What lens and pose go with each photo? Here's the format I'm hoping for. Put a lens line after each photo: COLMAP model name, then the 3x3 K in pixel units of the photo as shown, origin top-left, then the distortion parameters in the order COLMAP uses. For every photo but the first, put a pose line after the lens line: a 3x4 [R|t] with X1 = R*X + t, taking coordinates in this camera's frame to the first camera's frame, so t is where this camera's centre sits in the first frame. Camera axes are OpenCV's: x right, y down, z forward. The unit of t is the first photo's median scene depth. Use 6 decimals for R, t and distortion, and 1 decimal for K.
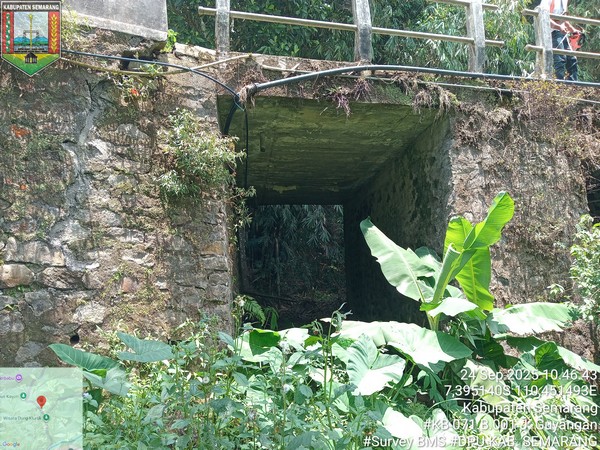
lens RADIAL K [[441.3, 0, 300.0], [0, 441.3, 225.0], [0, 0, 1]] dist [-0.001800, -0.045221]
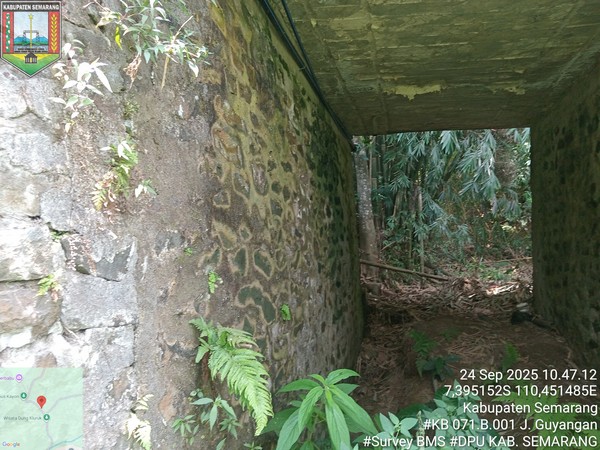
lens RADIAL K [[441.3, 0, 300.0], [0, 441.3, 225.0], [0, 0, 1]] dist [-0.001800, -0.045221]
pose [[0.940224, 0.014122, -0.340263, 0.015012], [0.021705, 0.994624, 0.101254, 0.022678], [0.339864, -0.102587, 0.934863, 0.402038]]
